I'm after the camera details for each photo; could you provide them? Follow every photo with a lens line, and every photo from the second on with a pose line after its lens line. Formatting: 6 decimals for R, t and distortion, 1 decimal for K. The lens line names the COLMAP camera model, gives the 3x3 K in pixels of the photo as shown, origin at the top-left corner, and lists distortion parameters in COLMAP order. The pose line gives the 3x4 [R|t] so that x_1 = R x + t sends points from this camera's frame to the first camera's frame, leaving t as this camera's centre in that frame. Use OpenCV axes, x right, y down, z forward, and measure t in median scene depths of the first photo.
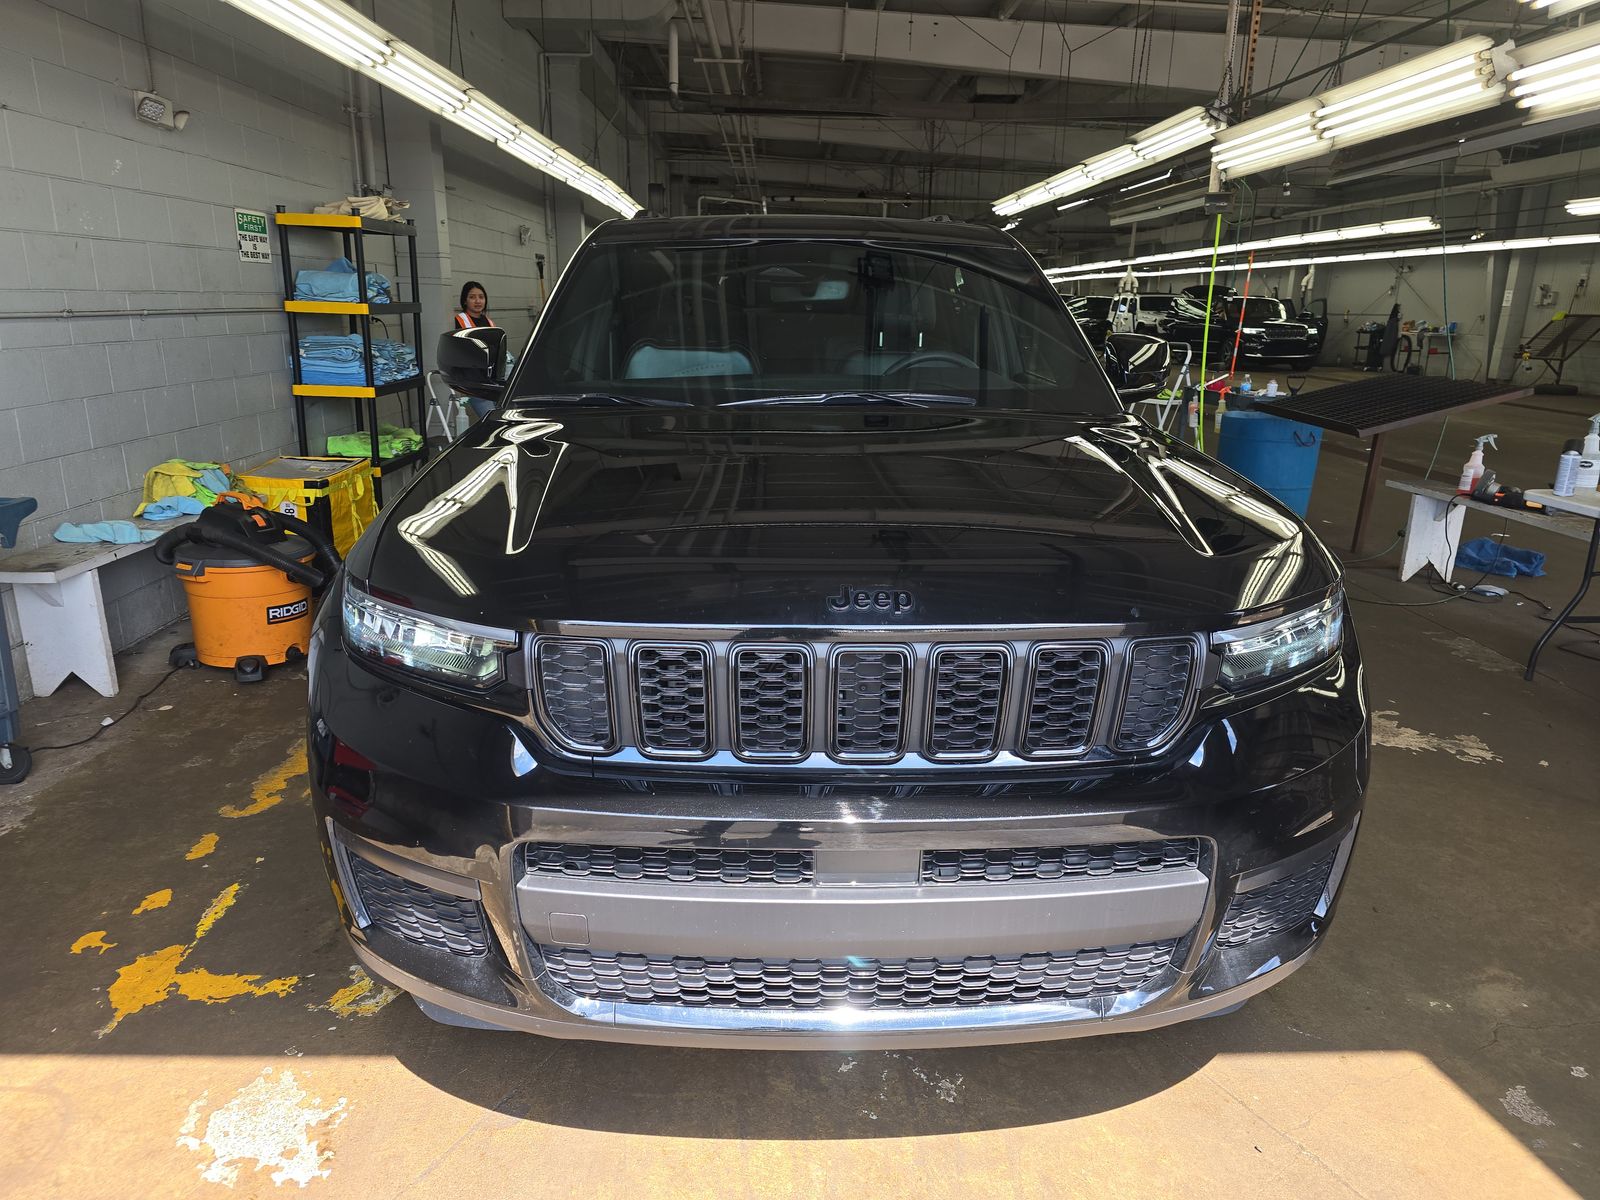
lens RADIAL K [[1074.7, 0, 792.7], [0, 1074.7, 596.6], [0, 0, 1]] dist [0.040115, -0.026737]
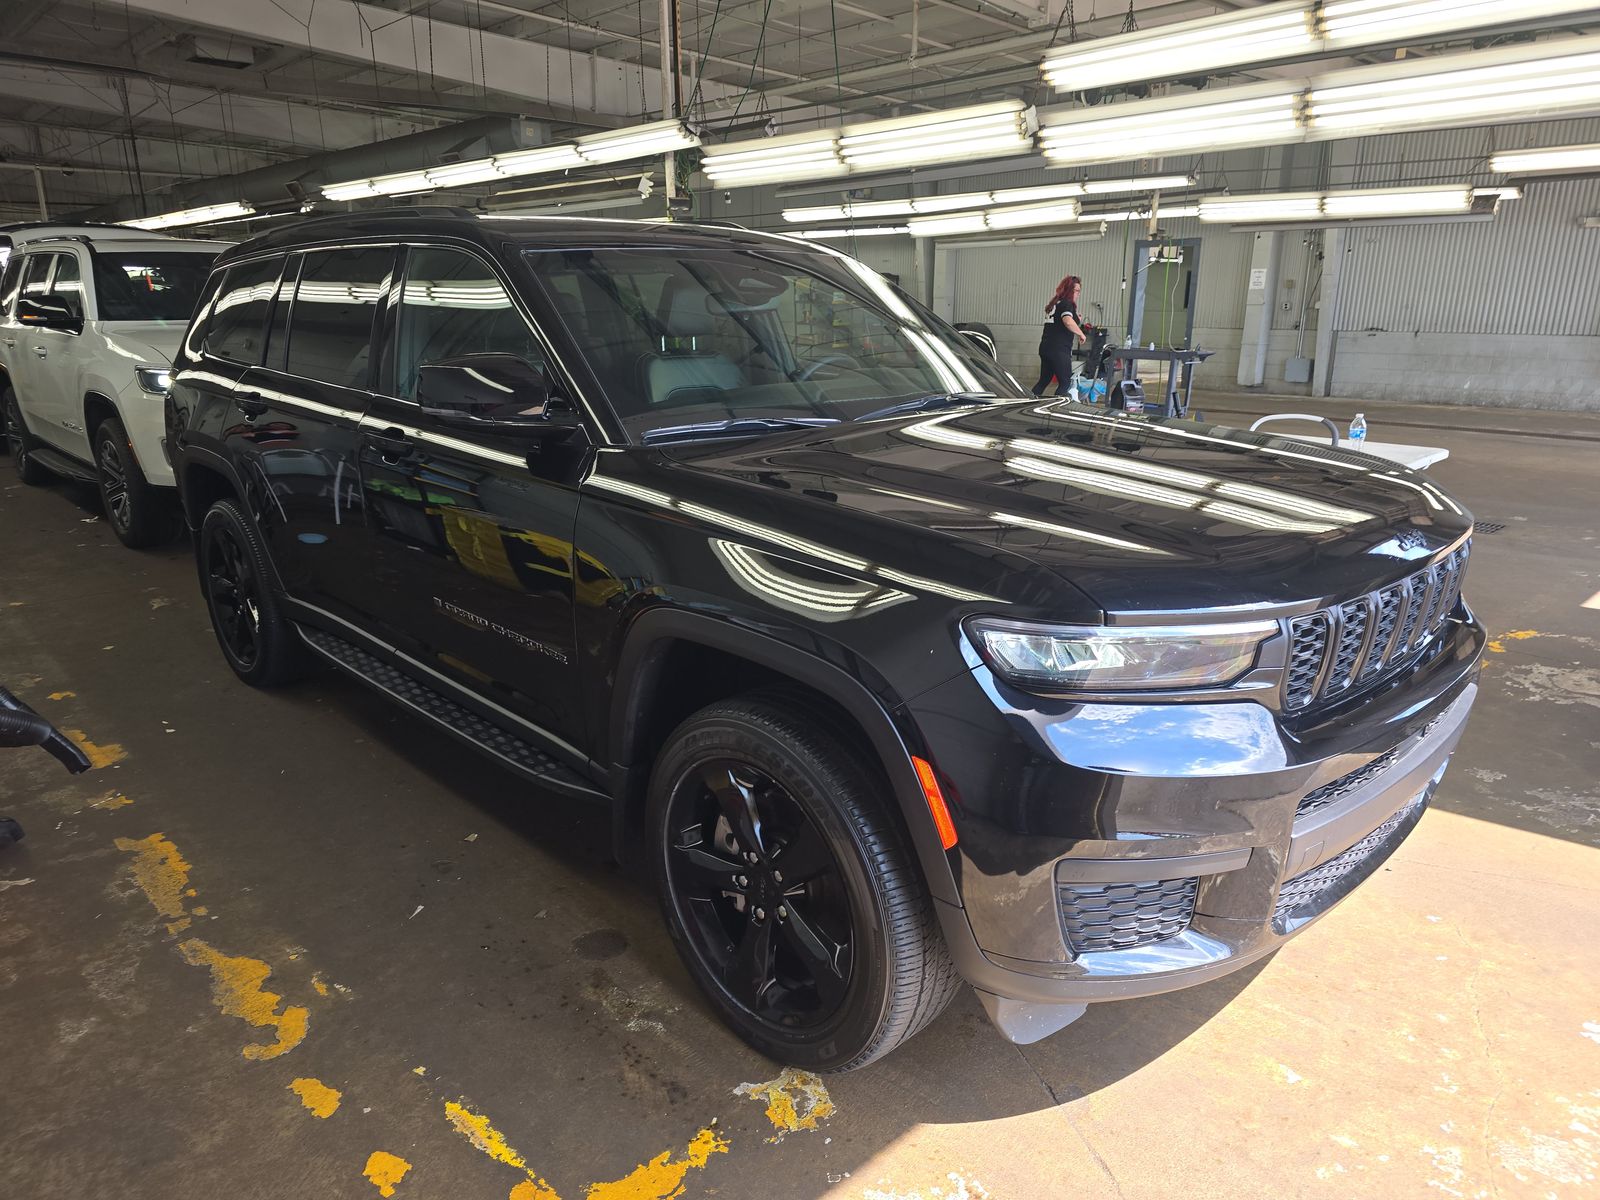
lens RADIAL K [[1074.7, 0, 792.7], [0, 1074.7, 596.6], [0, 0, 1]] dist [0.040115, -0.026737]
pose [[0.746581, -0.196820, 0.635514, -0.554465], [0.188141, 0.978706, 0.082084, -0.073969], [-0.638137, 0.058284, 0.767714, 0.180237]]
